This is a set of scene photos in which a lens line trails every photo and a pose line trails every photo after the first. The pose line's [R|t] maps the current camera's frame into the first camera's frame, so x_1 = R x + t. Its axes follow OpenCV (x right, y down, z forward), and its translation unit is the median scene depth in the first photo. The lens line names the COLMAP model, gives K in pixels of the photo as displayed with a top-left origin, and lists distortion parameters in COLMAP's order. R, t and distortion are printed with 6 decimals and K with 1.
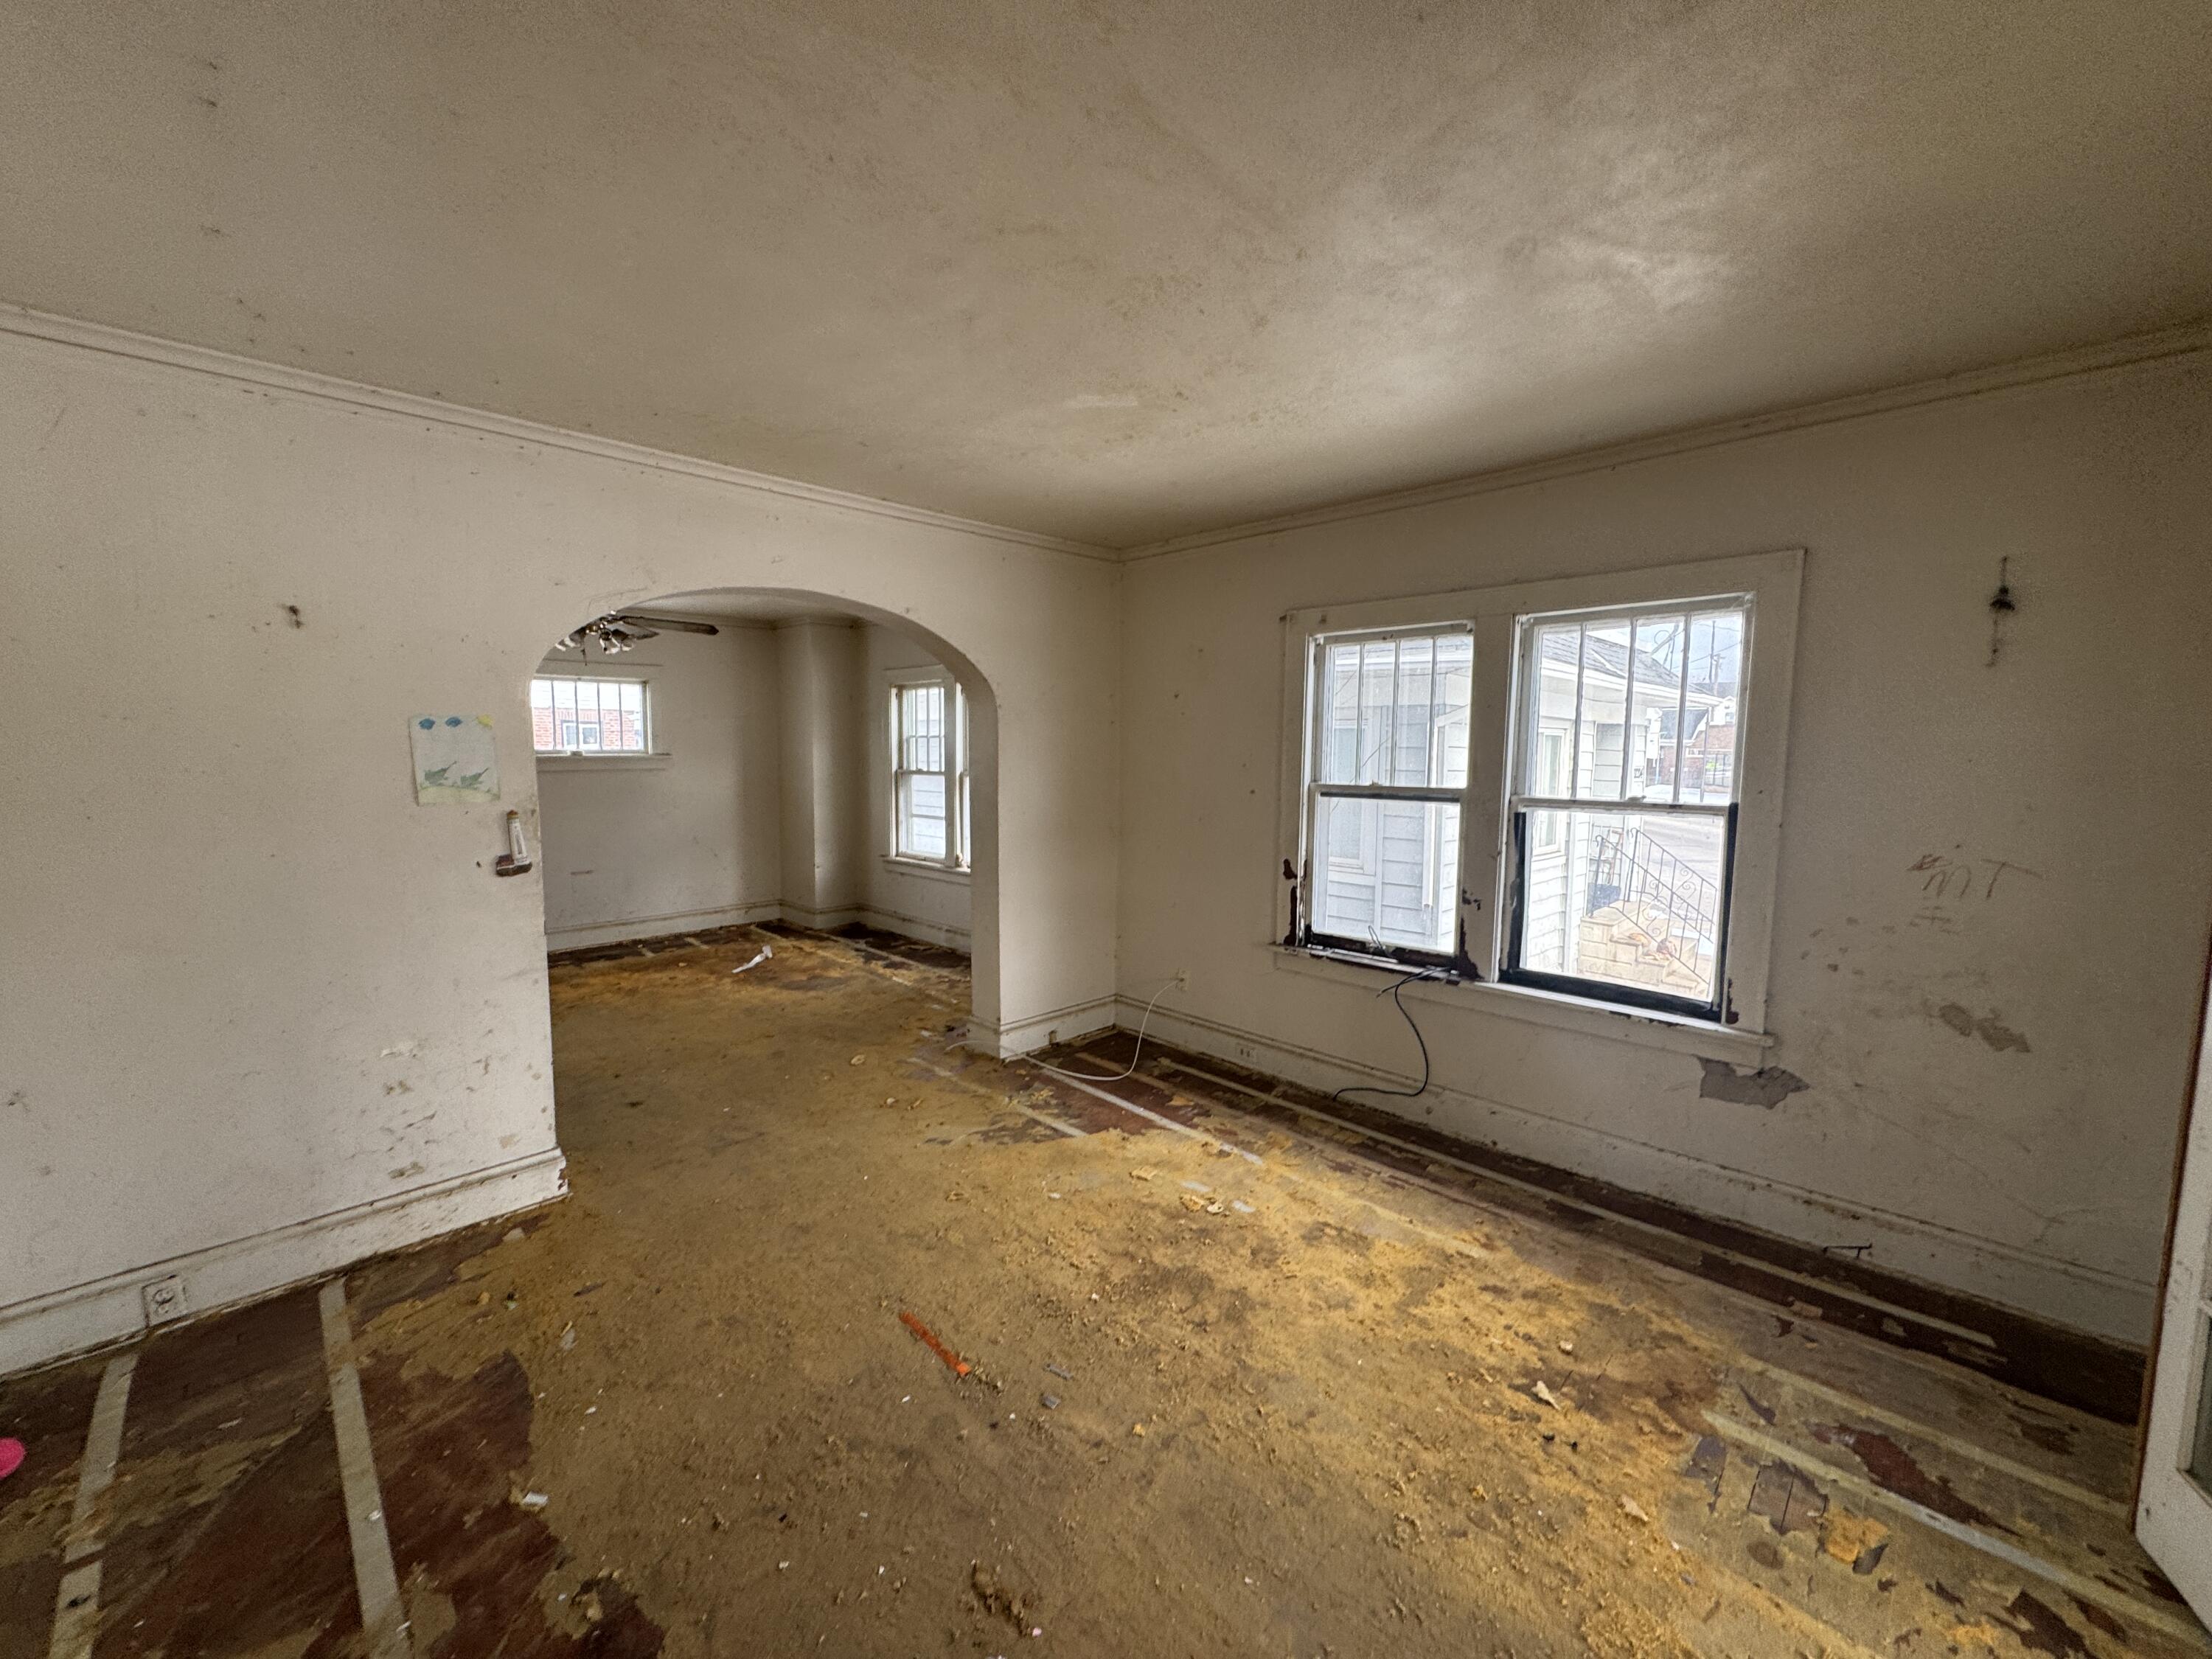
lens RADIAL K [[882.0, 0, 1101.3], [0, 882.0, 841.0], [0, 0, 1]] dist [-0.001819, 0.000250]
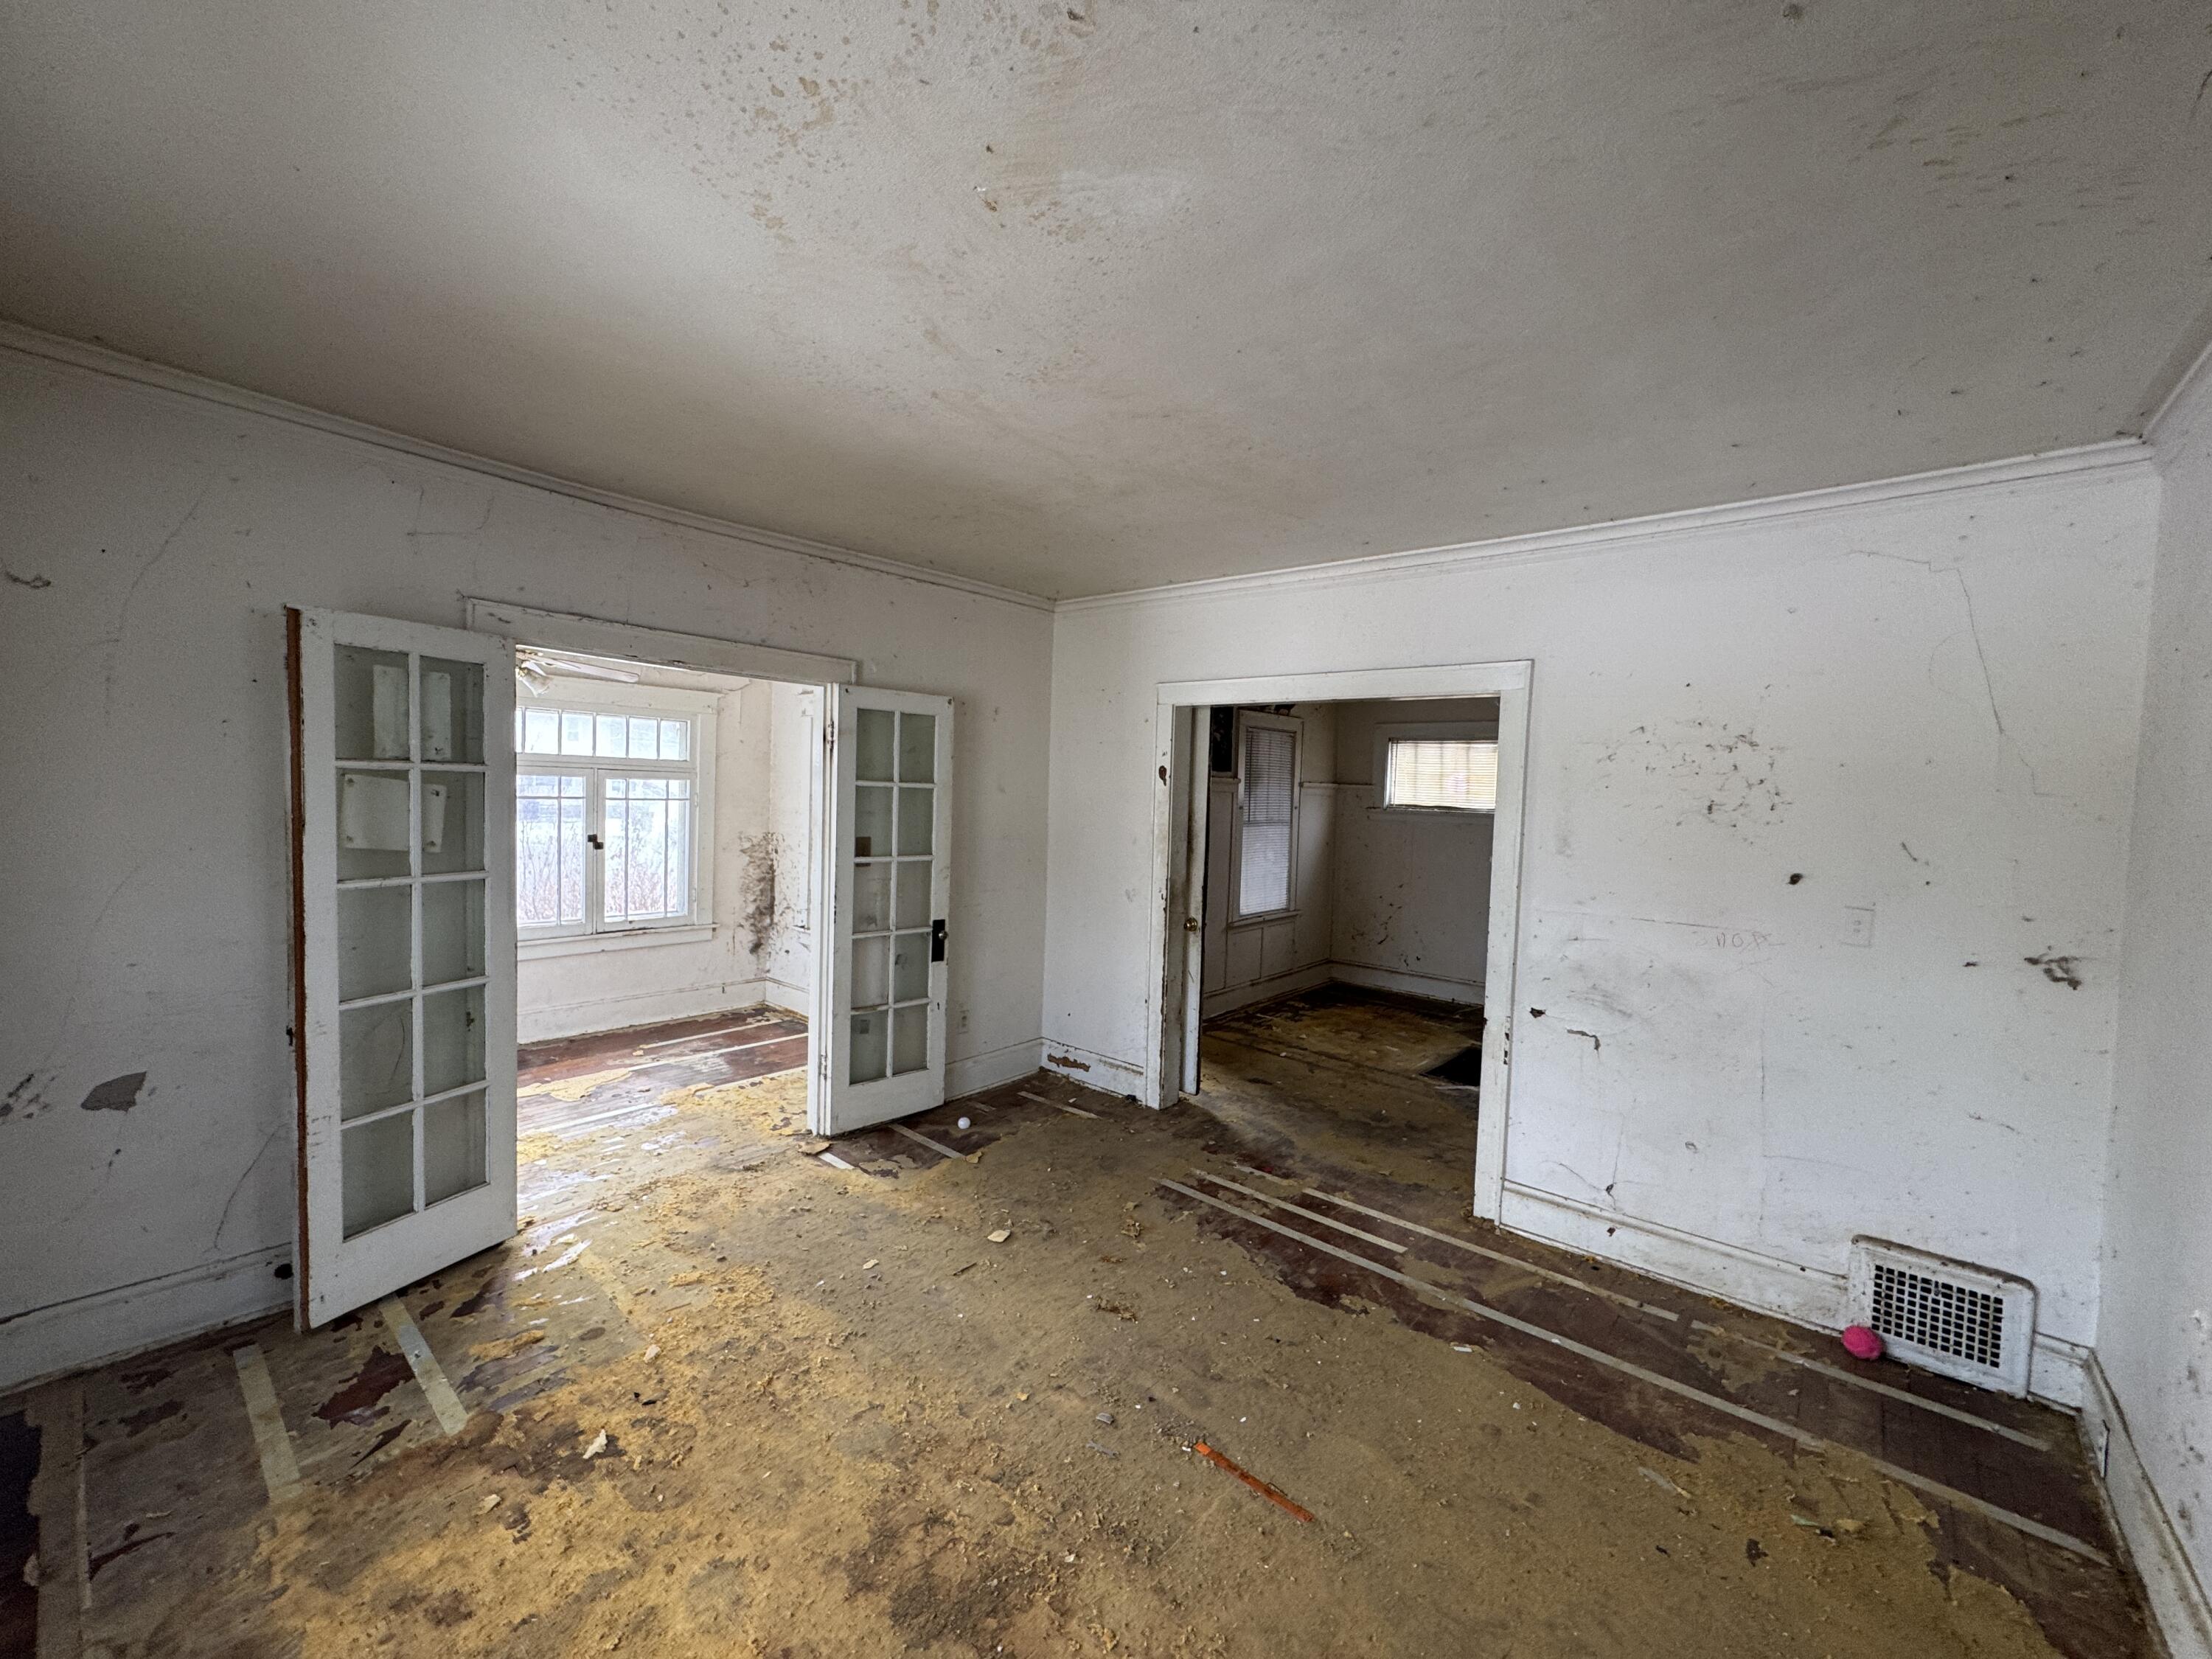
lens RADIAL K [[882.0, 0, 1103.4], [0, 882.0, 833.8], [0, 0, 1]] dist [-0.001819, 0.000250]
pose [[-0.996339, -0.034915, -0.078040, 0.019422], [-0.046267, 0.987791, 0.148756, -0.077784], [0.071894, 0.151822, -0.985790, 0.729221]]
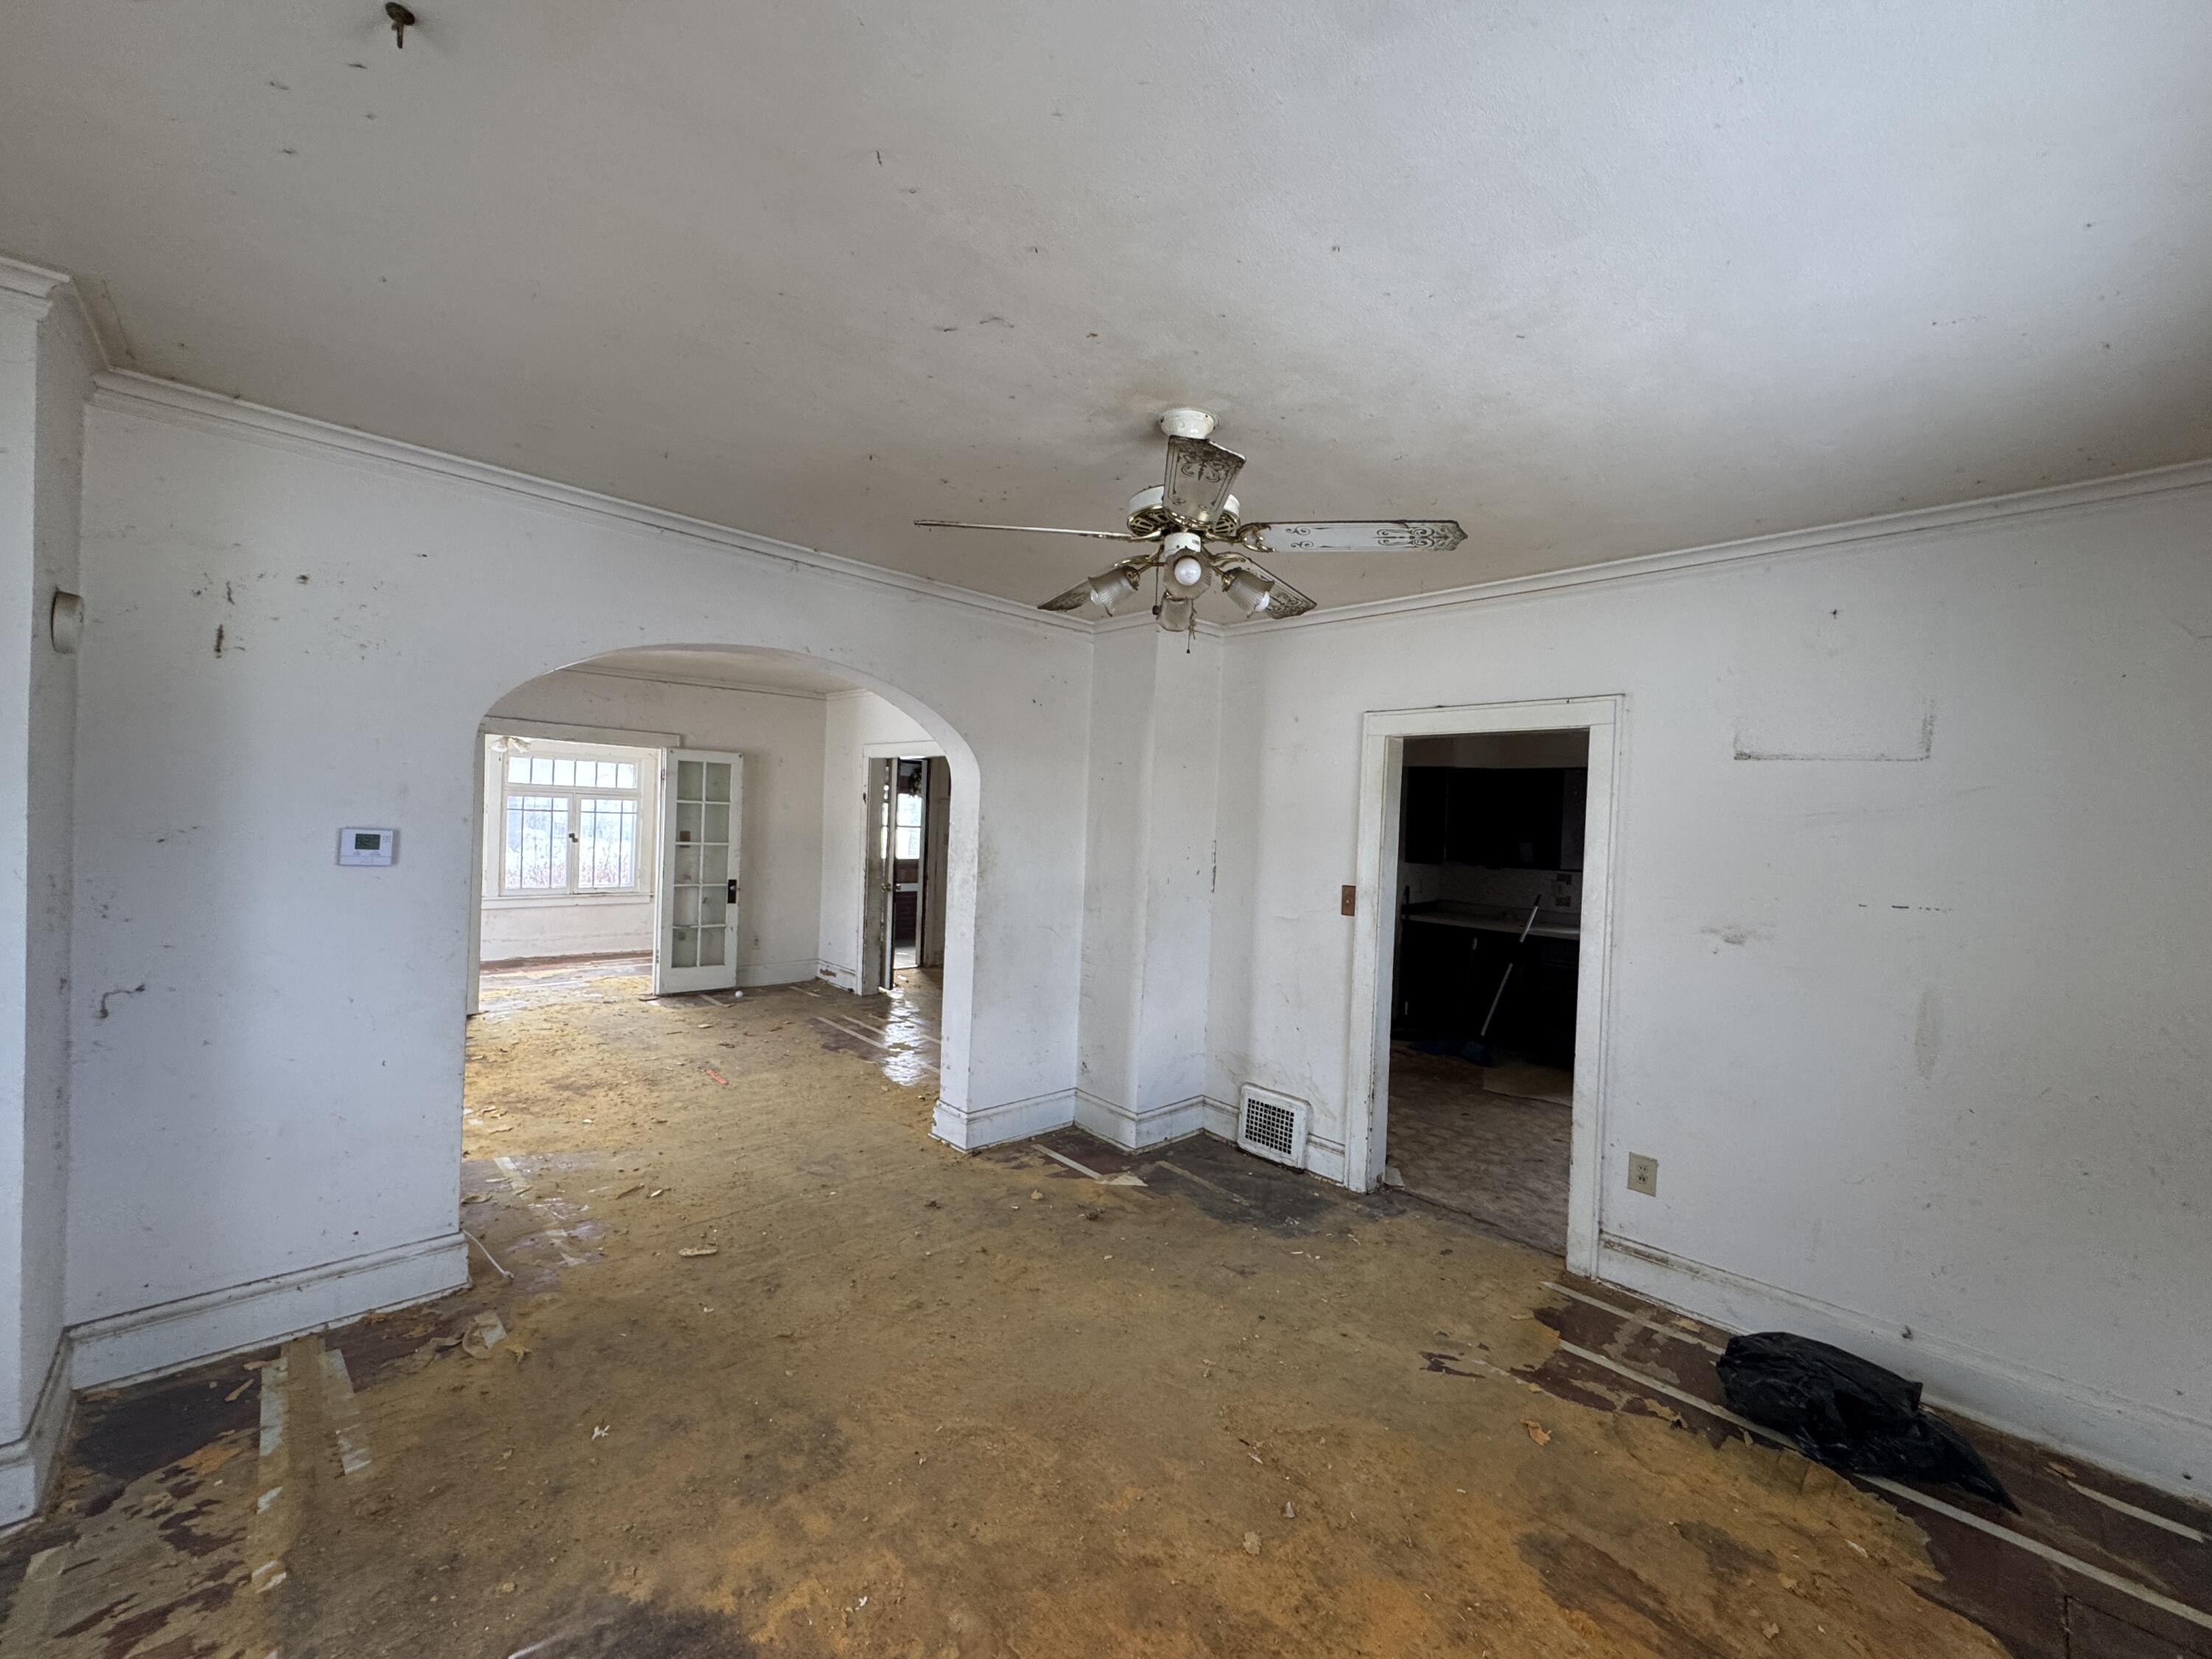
lens RADIAL K [[882.0, 0, 1098.9], [0, 882.0, 826.3], [0, 0, 1]] dist [-0.001819, 0.000250]
pose [[-0.998574, -0.045478, 0.027944, -0.485077], [-0.042070, 0.992779, 0.112340, -0.137765], [-0.032851, 0.111004, -0.993277, 1.275787]]
